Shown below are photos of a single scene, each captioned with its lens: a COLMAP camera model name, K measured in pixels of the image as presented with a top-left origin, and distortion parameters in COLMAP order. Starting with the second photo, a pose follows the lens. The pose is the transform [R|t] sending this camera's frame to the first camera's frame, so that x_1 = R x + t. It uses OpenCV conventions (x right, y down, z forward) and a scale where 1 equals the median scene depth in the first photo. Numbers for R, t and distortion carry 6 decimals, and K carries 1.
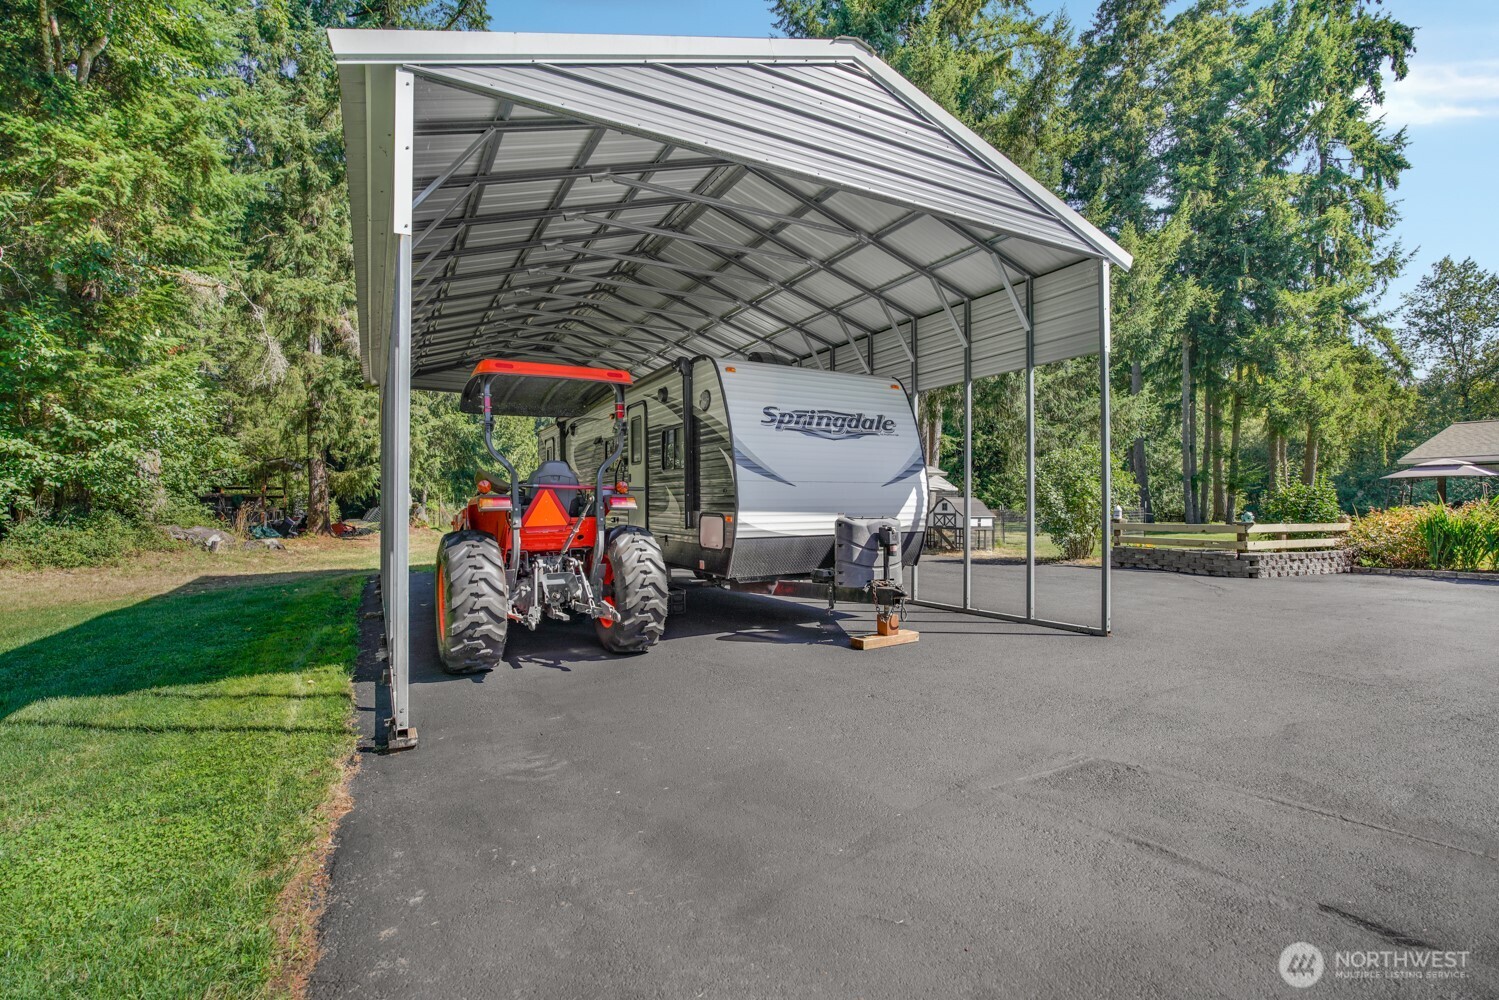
lens RADIAL K [[674.8, 0, 749.5], [0, 674.8, 500.0], [0, 0, 1]] dist [-0.004085, 0.000443]
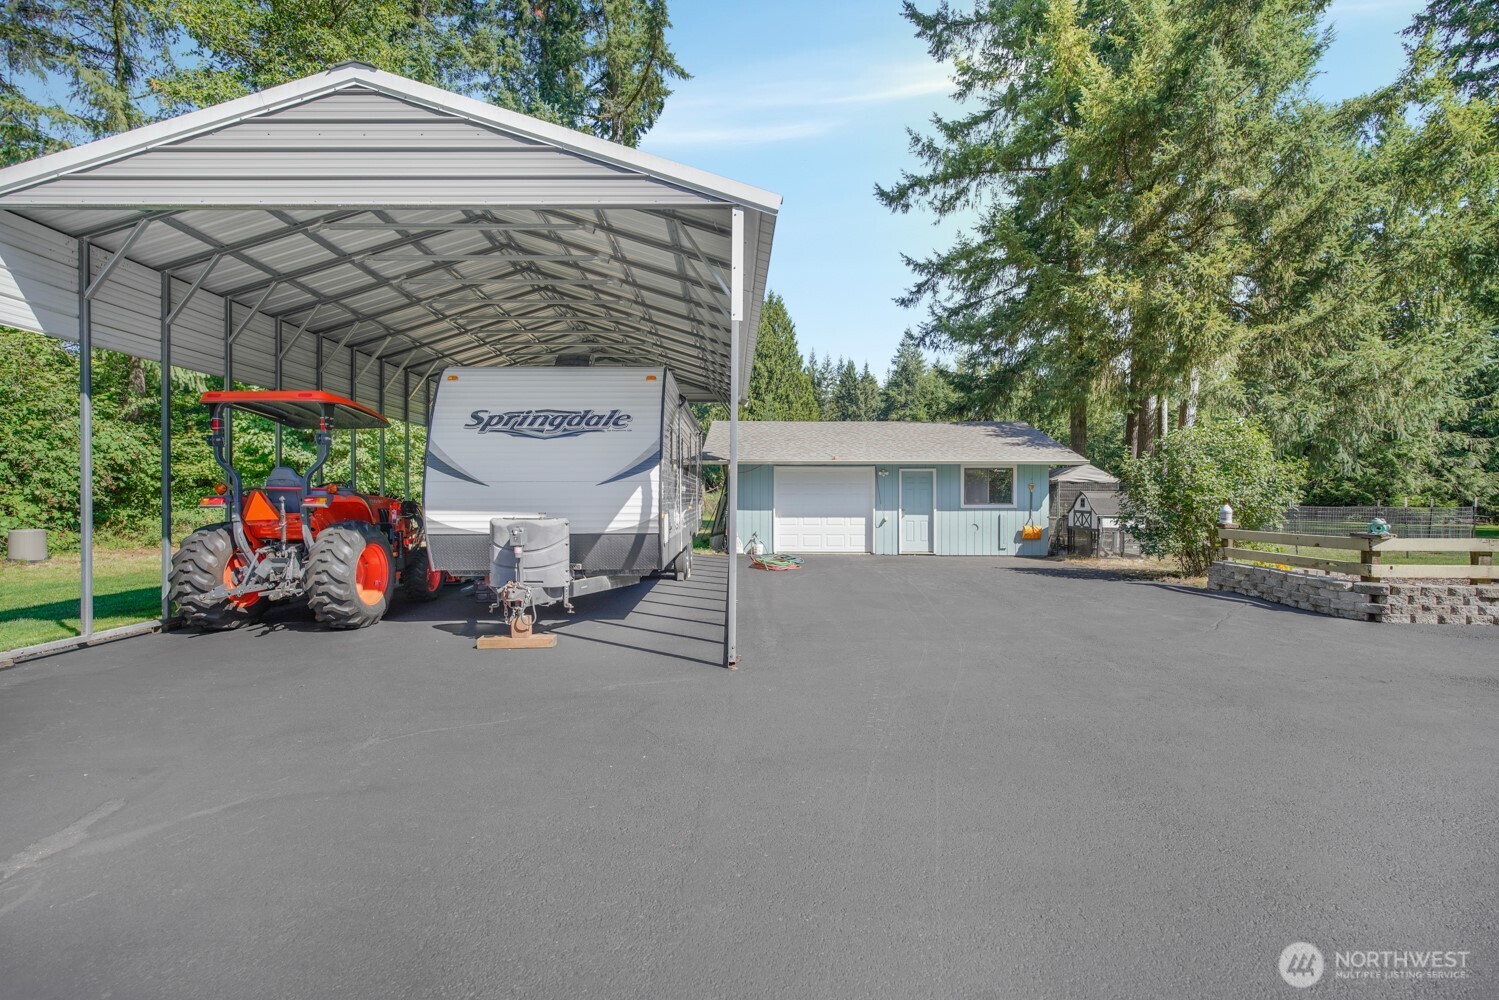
lens RADIAL K [[681.7, 0, 749.5], [0, 681.7, 500.0], [0, 0, 1]] dist [-0.002412, 0.000130]
pose [[0.879100, 0.007020, -0.476586, 0.846973], [0.000027, 0.999891, 0.014777, -0.013437], [0.476637, -0.013003, 0.879004, 0.249986]]
